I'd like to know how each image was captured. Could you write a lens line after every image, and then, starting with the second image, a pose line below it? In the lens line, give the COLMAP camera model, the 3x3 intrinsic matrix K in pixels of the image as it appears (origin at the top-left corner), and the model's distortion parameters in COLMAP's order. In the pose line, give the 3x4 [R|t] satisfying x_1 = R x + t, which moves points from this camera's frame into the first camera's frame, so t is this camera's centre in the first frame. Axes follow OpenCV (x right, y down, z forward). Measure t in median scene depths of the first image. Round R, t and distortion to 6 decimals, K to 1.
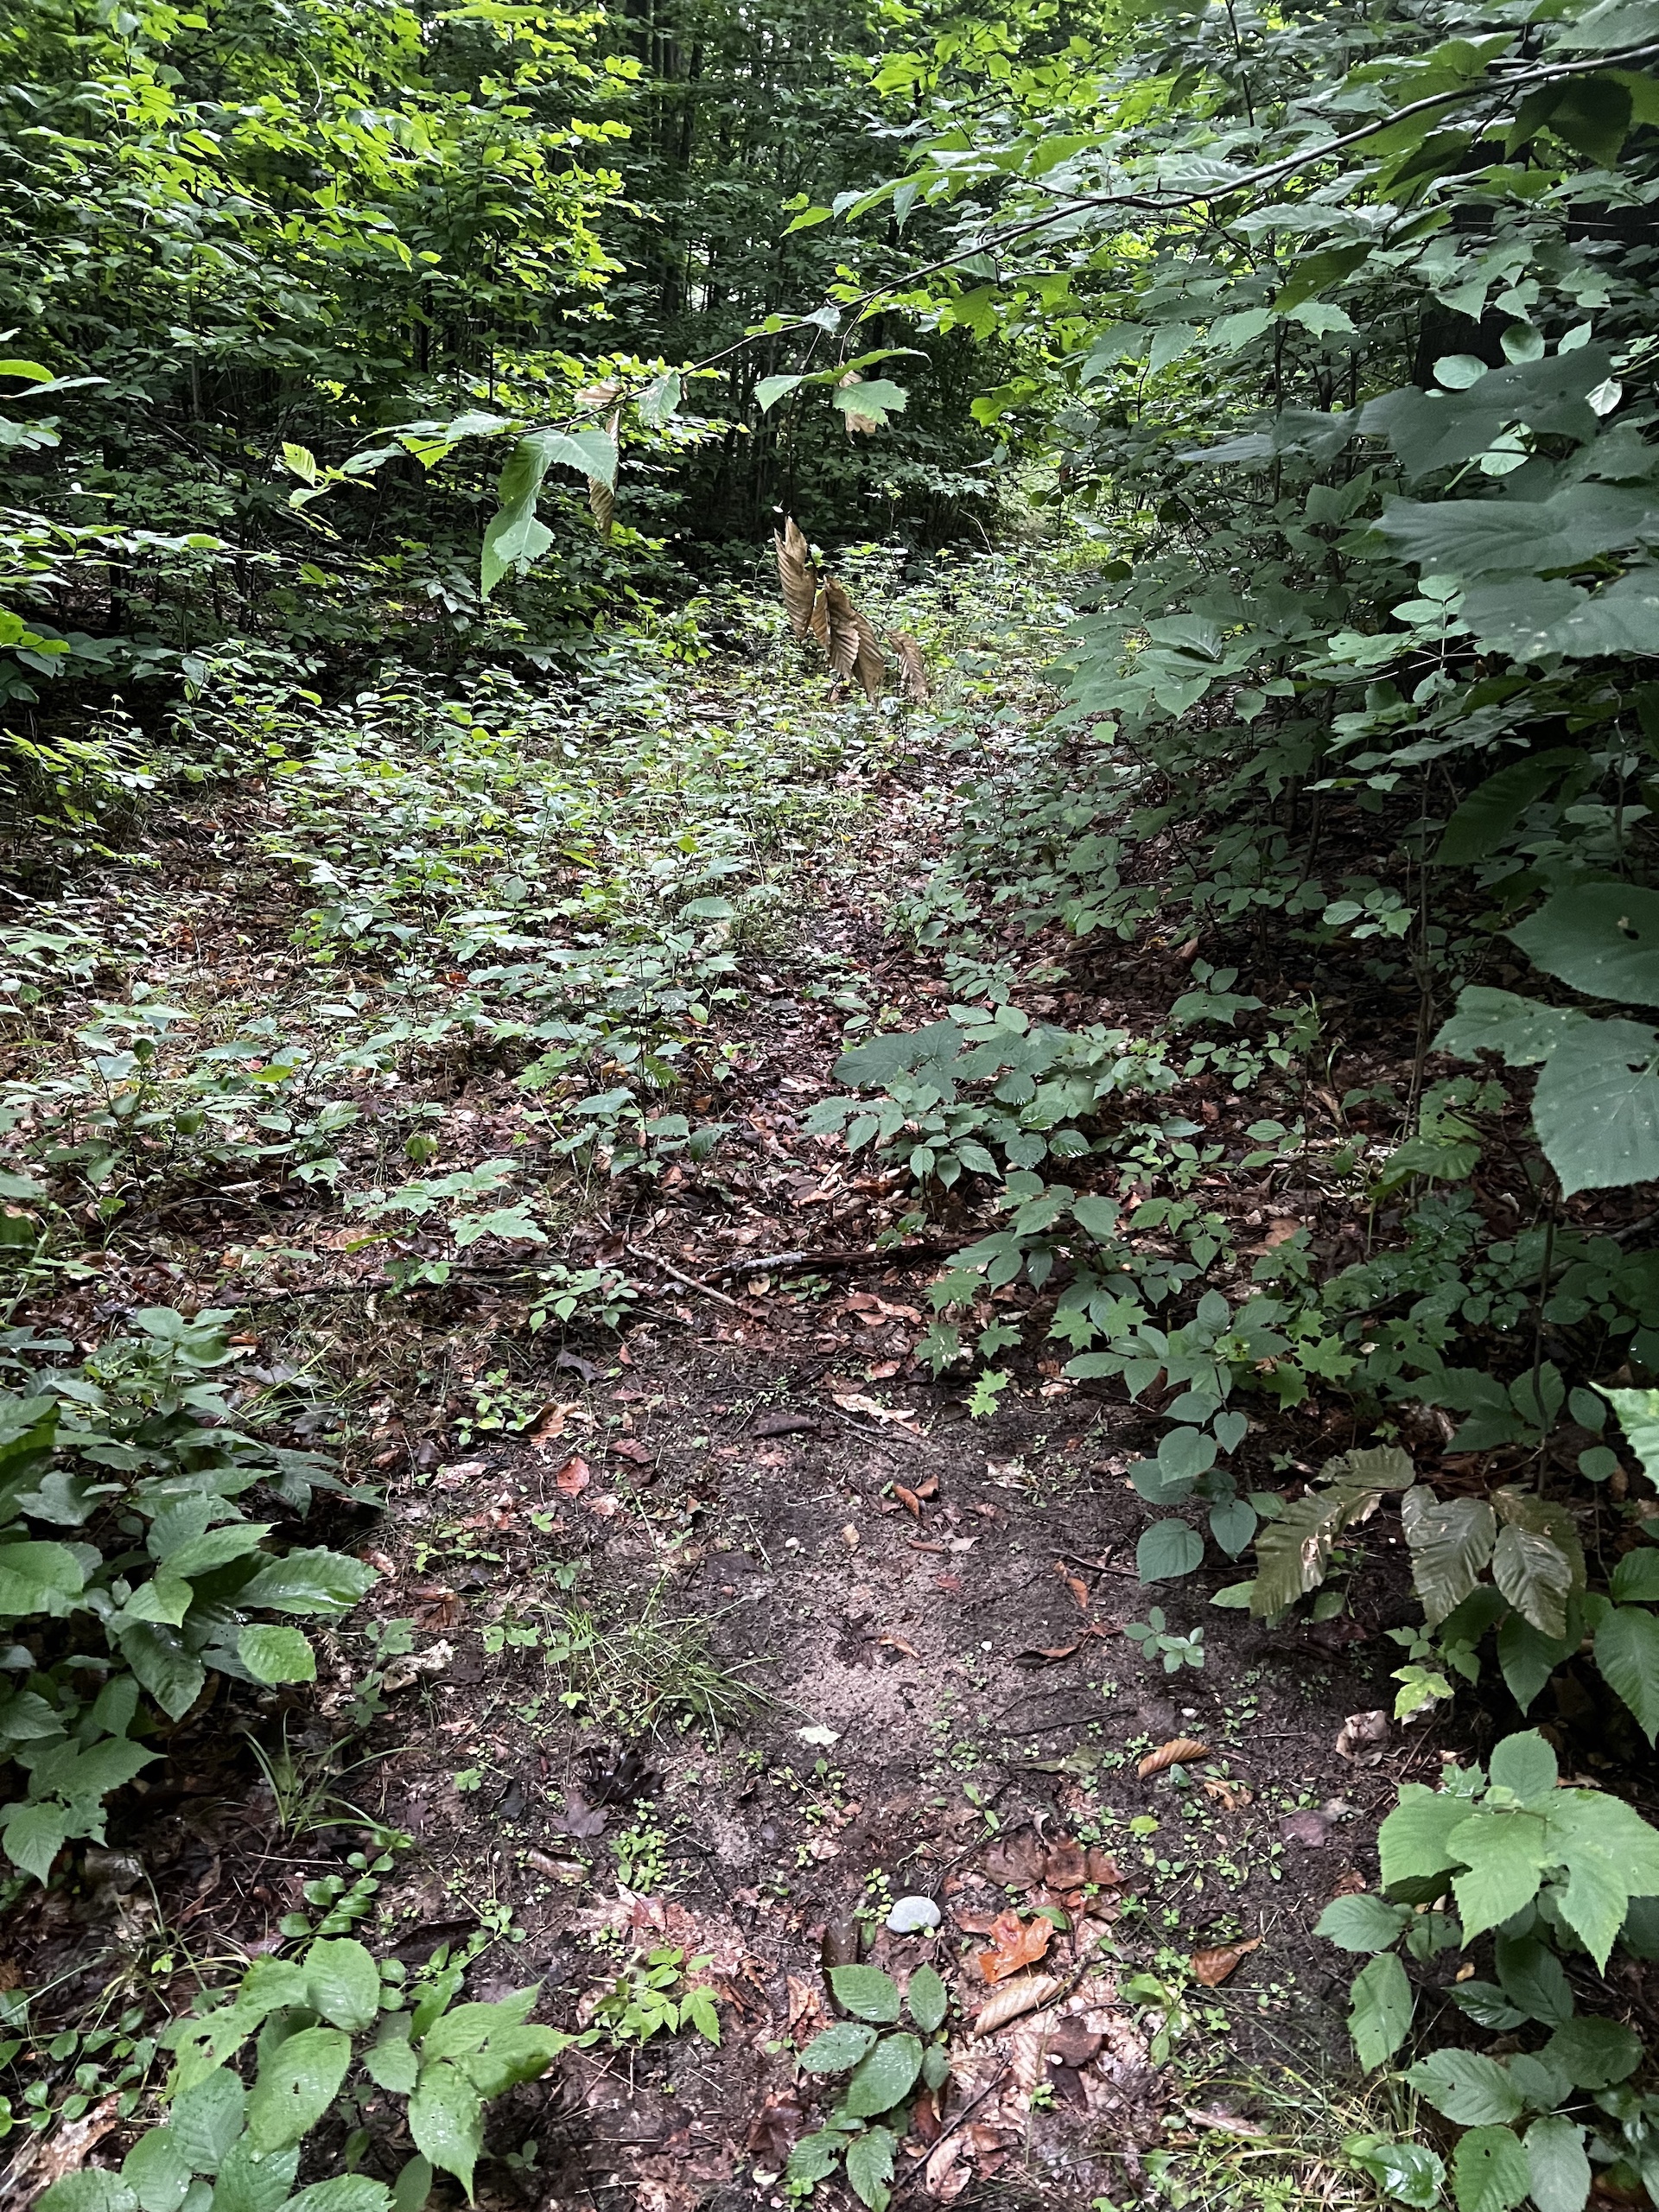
lens RADIAL K [[1679.2, 0, 838.5], [0, 1679.2, 1104.2], [0, 0, 1]] dist [0.007876, 0.000016]
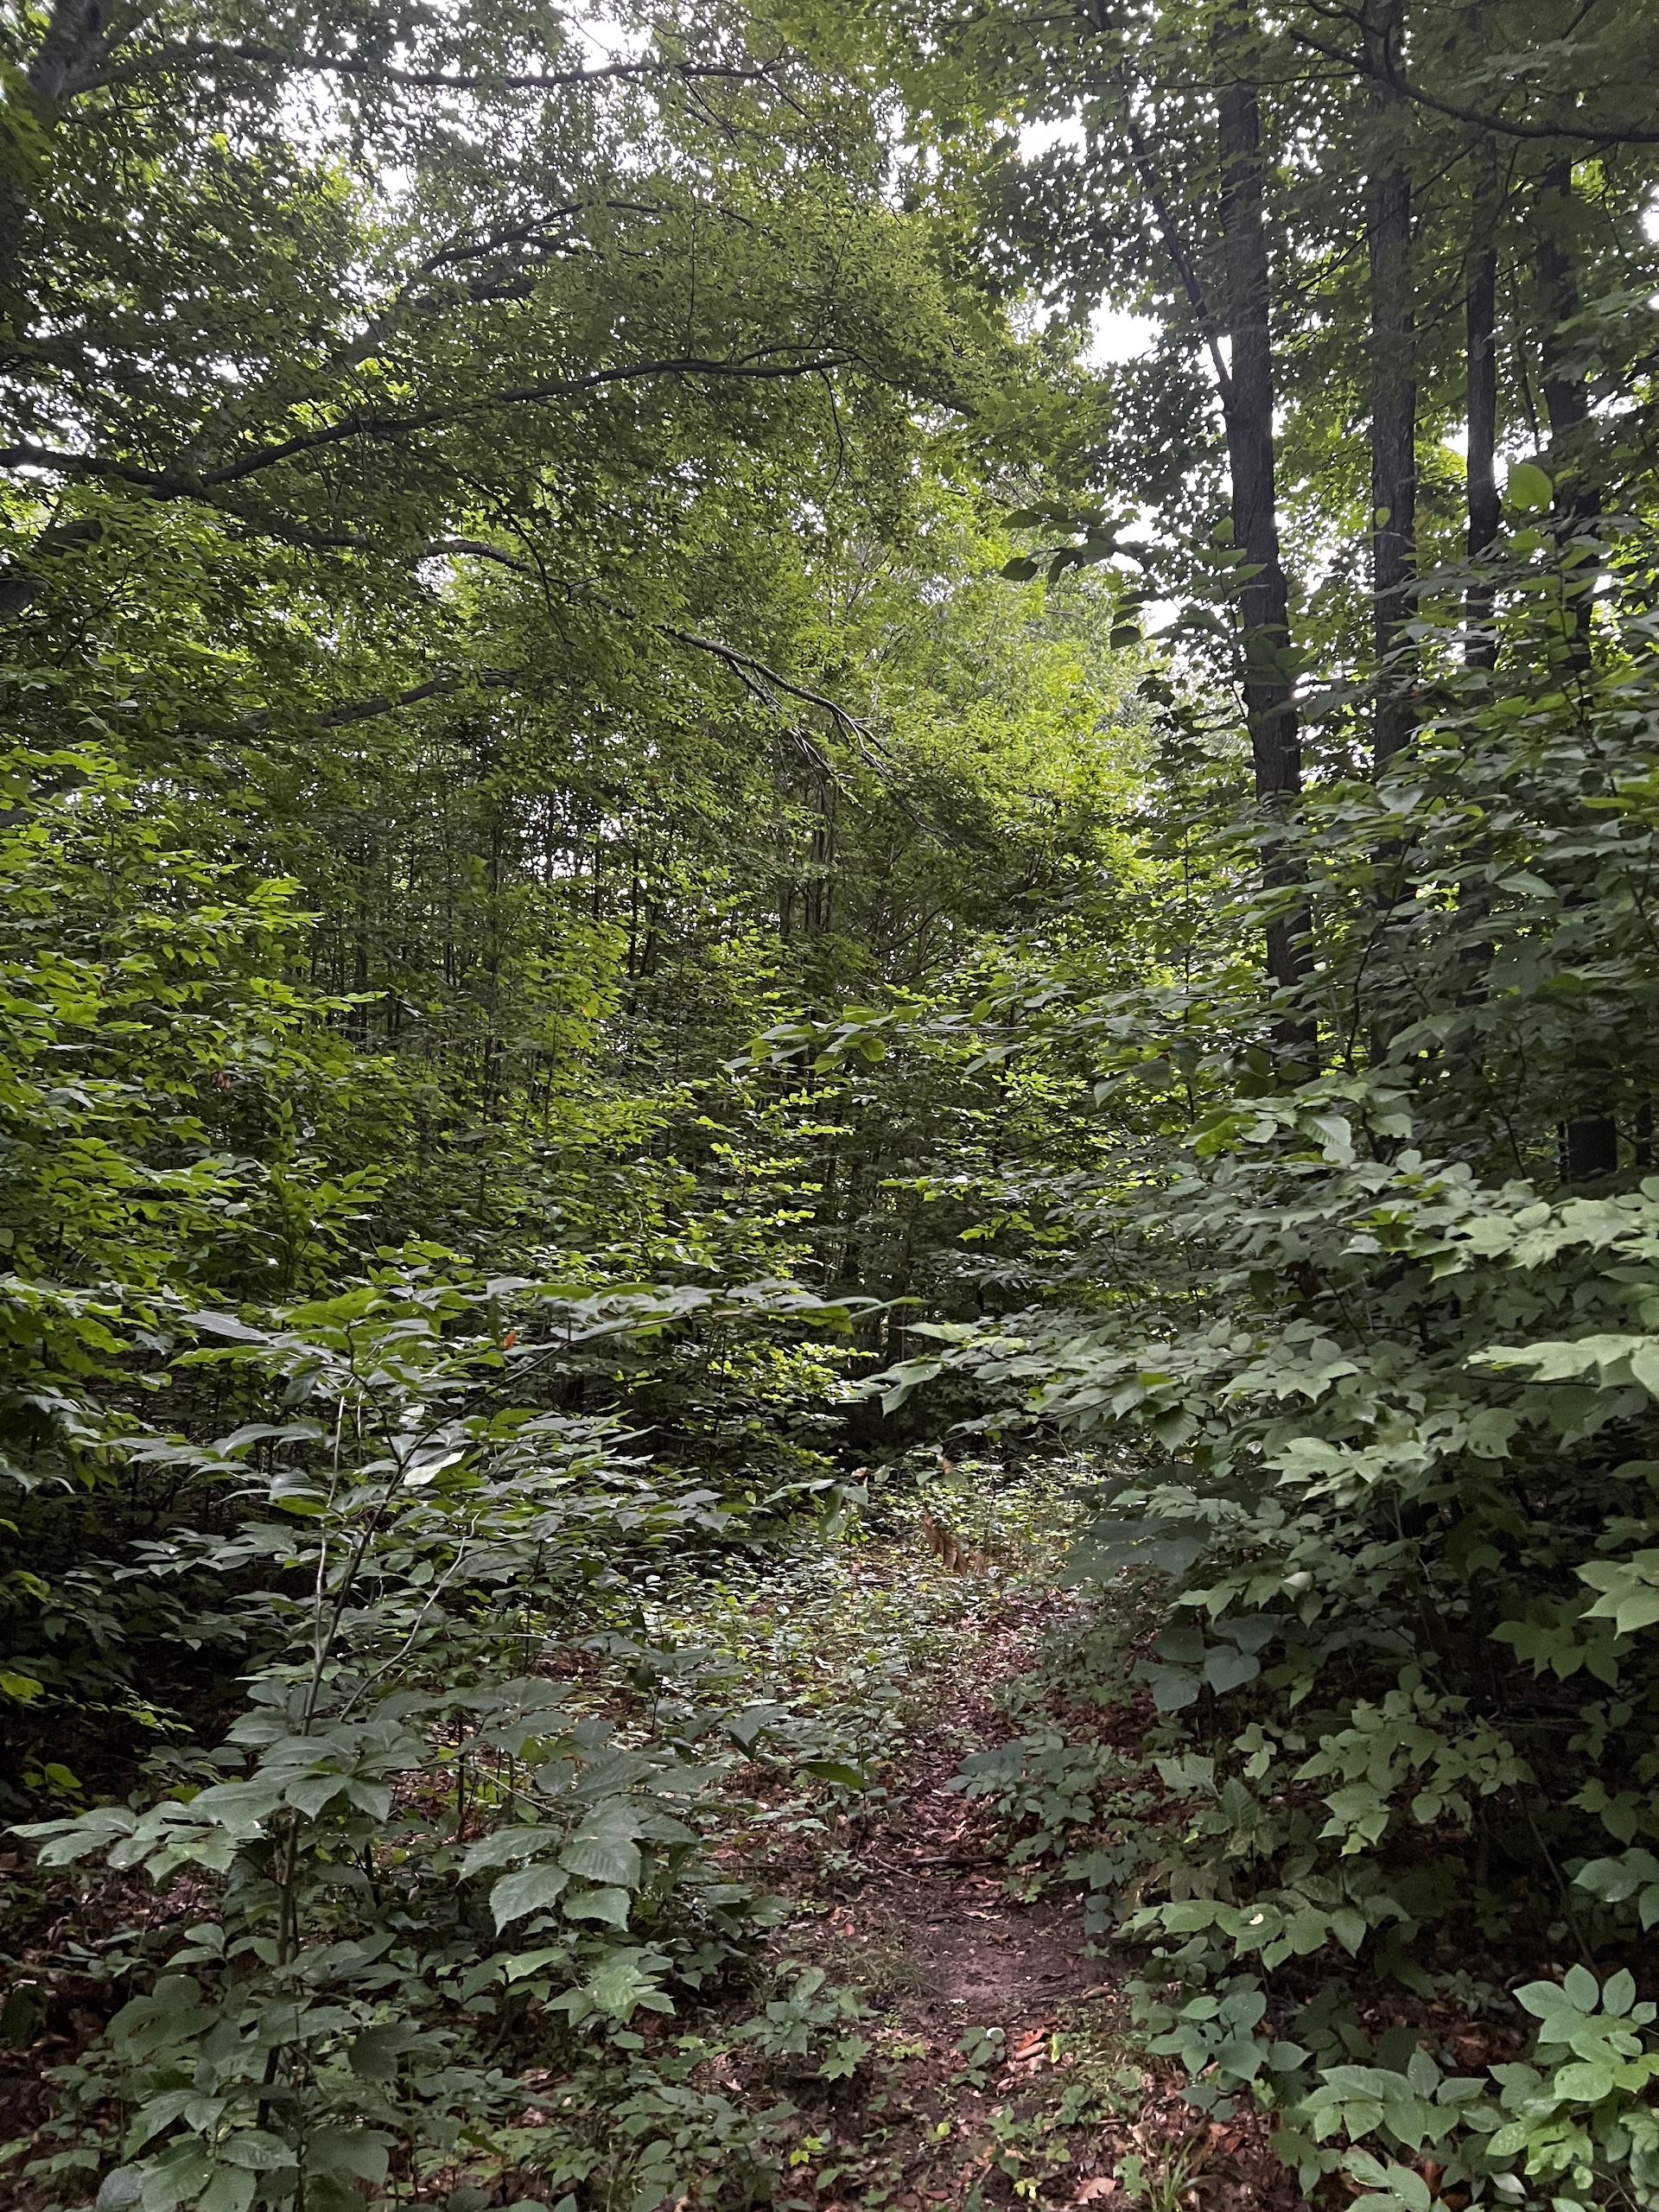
lens RADIAL K [[1679.2, 0, 841.9], [0, 1679.2, 1104.2], [0, 0, 1]] dist [0.007876, 0.000016]
pose [[0.996702, -0.050036, -0.063890, 0.012050], [0.013110, 0.876236, -0.481704, 0.119250], [0.080085, 0.479278, 0.874002, -0.527759]]
